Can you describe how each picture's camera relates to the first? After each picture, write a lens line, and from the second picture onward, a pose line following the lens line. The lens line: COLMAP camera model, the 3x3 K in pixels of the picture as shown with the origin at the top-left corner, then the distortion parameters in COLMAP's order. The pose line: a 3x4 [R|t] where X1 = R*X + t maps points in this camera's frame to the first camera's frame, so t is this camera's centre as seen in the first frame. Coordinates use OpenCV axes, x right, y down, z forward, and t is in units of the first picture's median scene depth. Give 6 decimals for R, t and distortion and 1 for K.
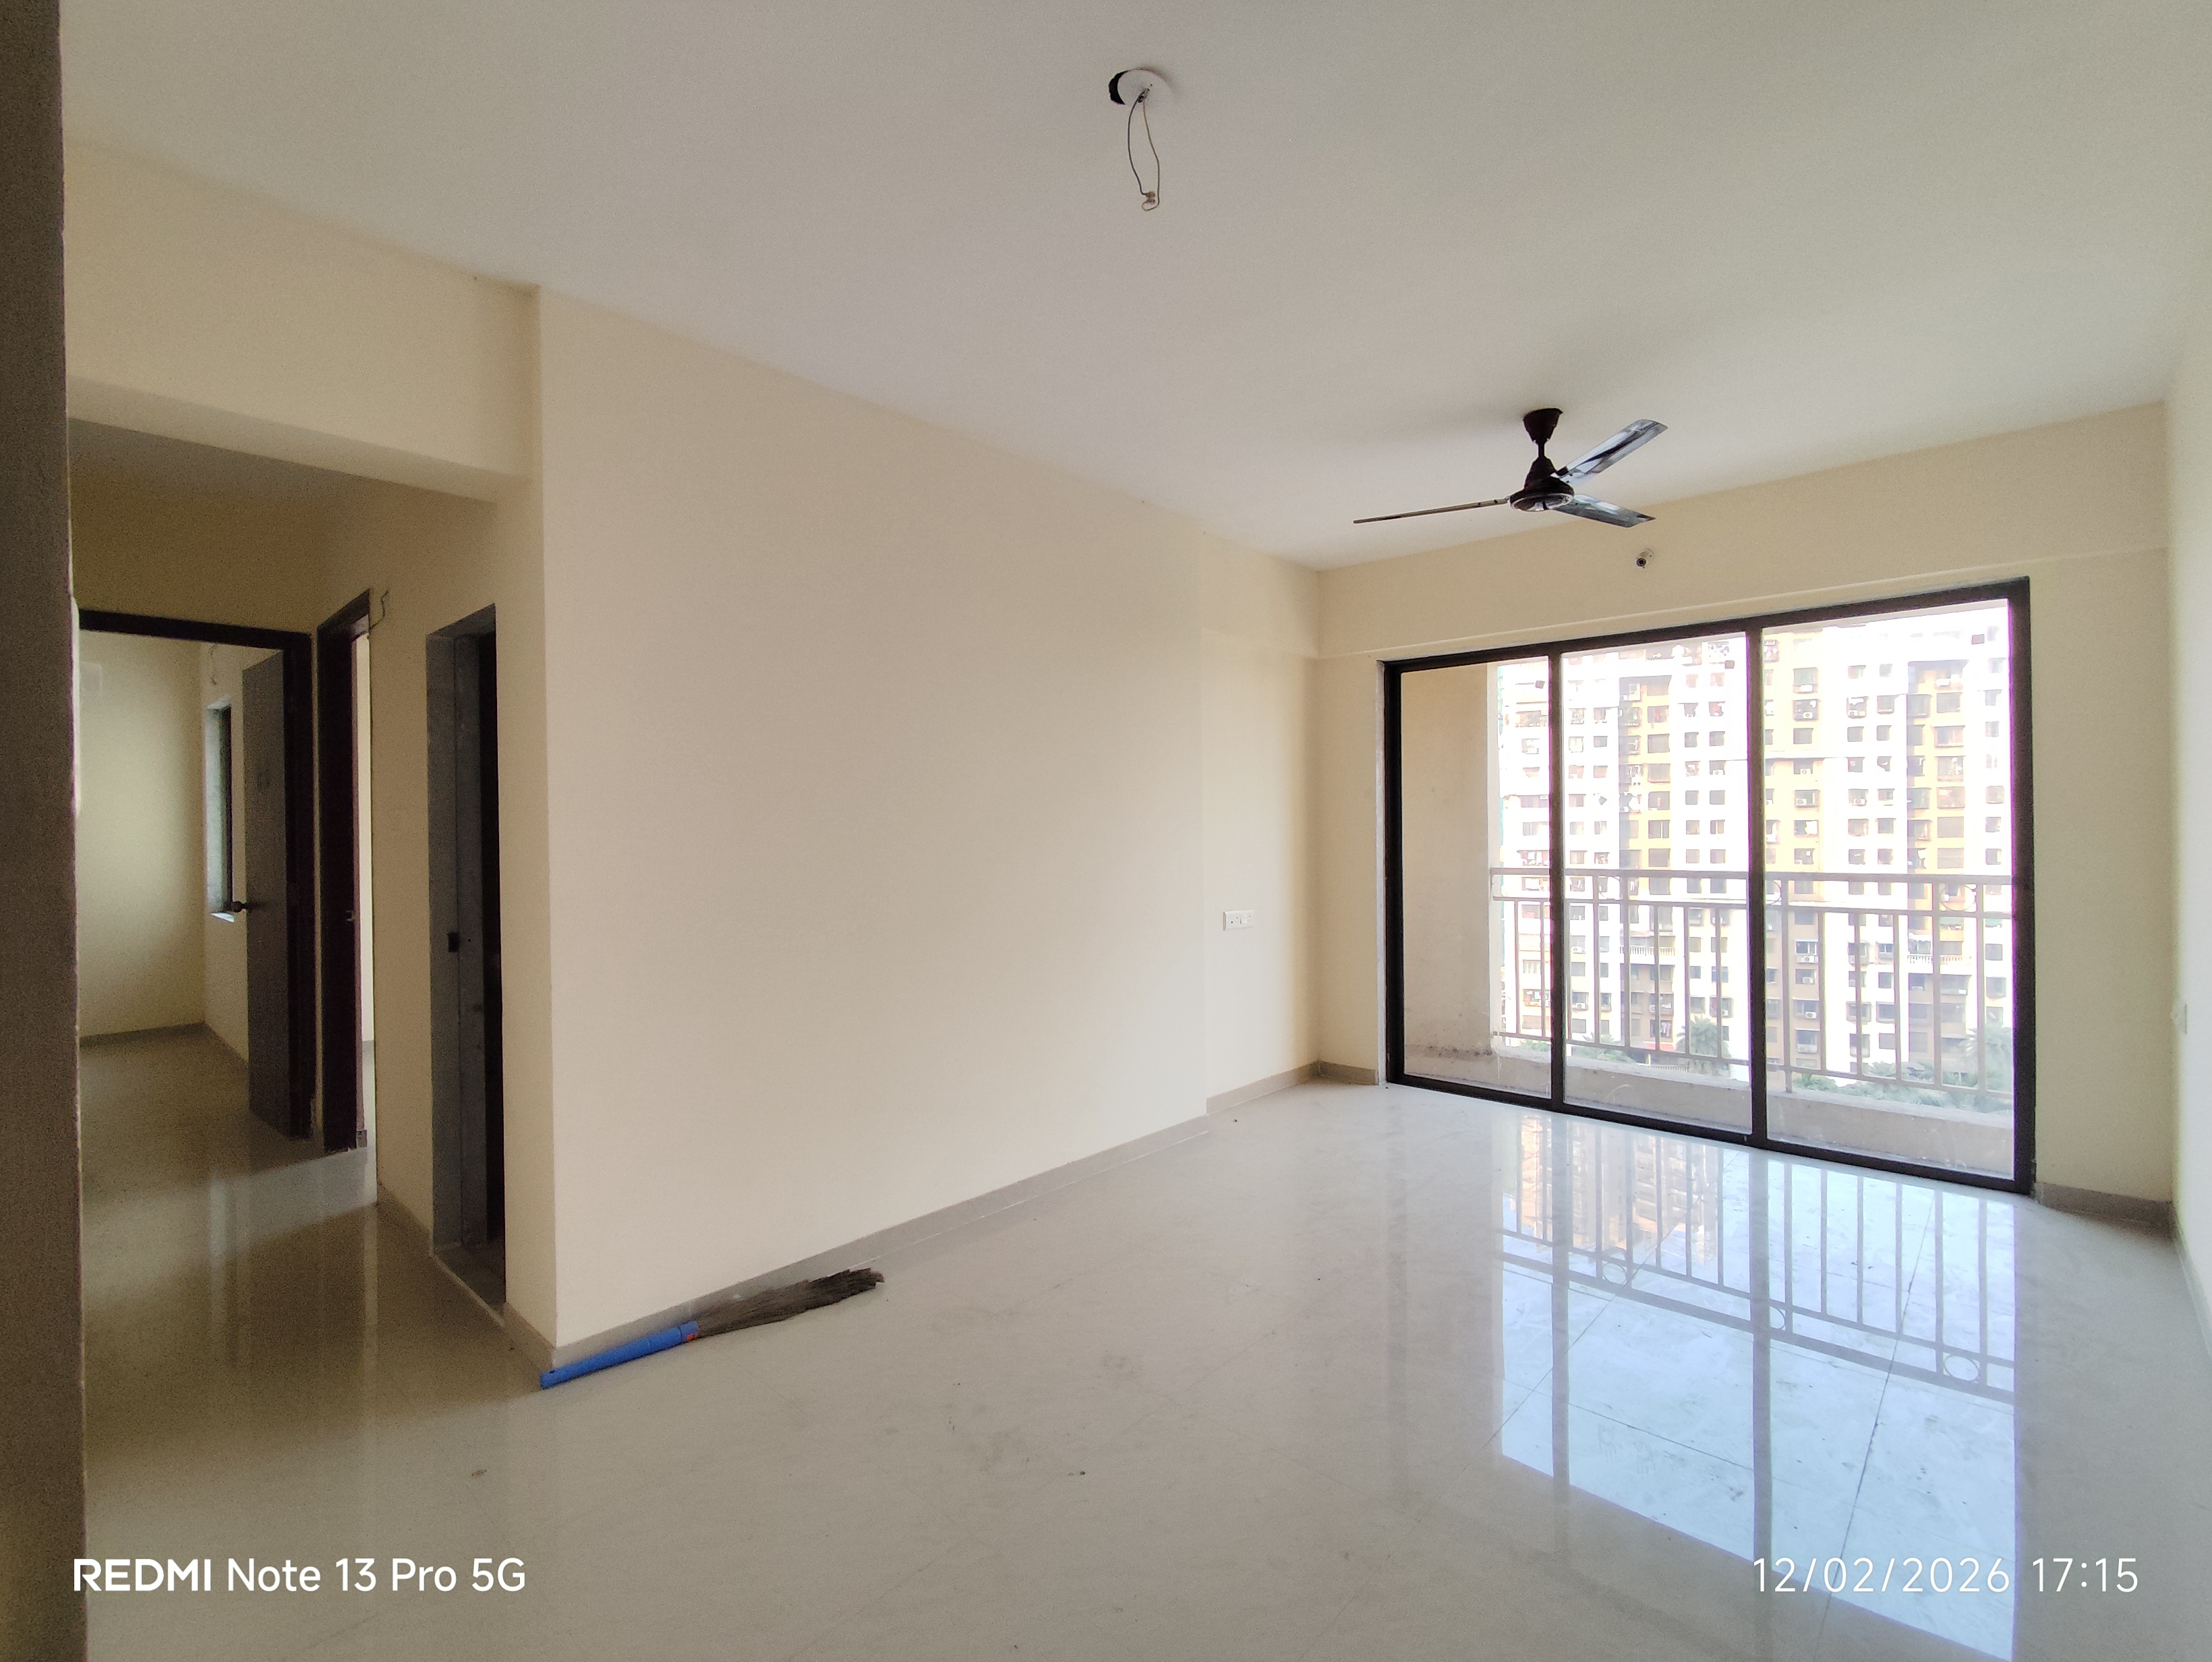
lens RADIAL K [[1022.4, 0, 1106.0], [0, 1022.4, 831.0], [0, 0, 1]] dist [-0.000425, -0.000476]
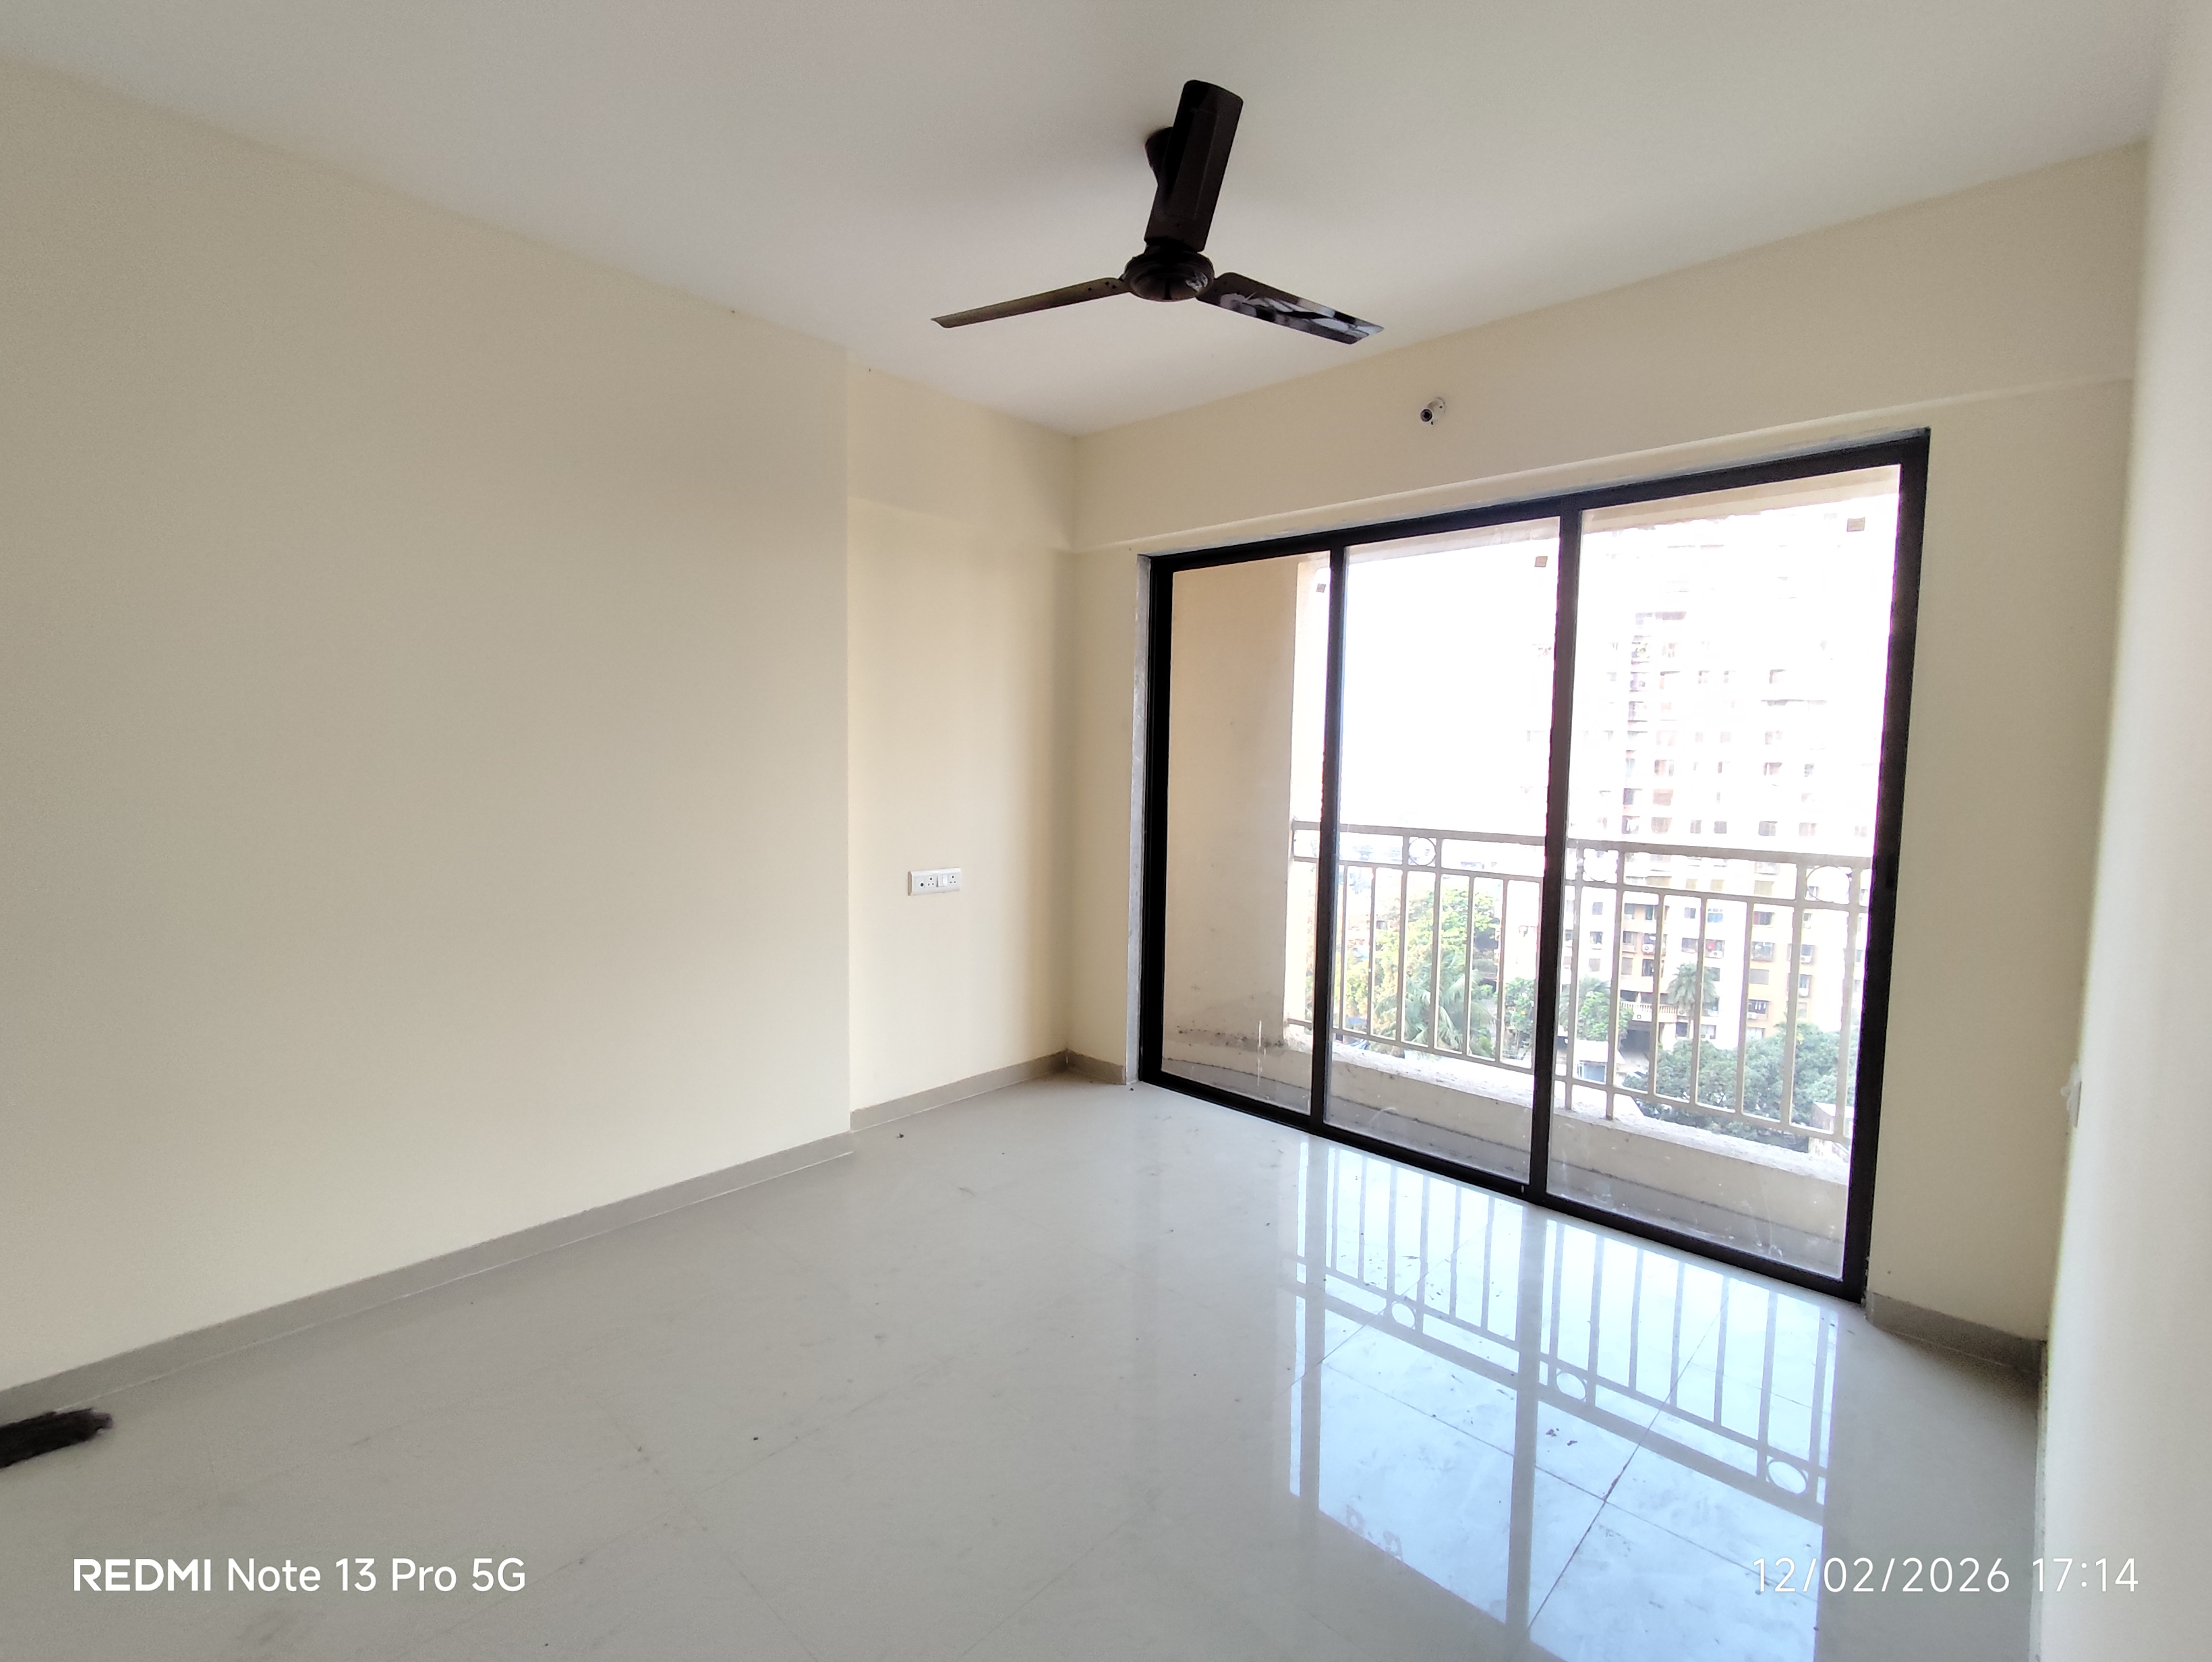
lens RADIAL K [[1041.6, 0, 1083.7], [0, 1041.6, 836.4], [0, 0, 1]] dist [0.004025, -0.000543]
pose [[0.999631, 0.026275, -0.006841, 0.265478], [-0.025657, 0.996576, 0.078603, -0.014976], [0.008883, -0.078398, 0.996883, 0.212578]]
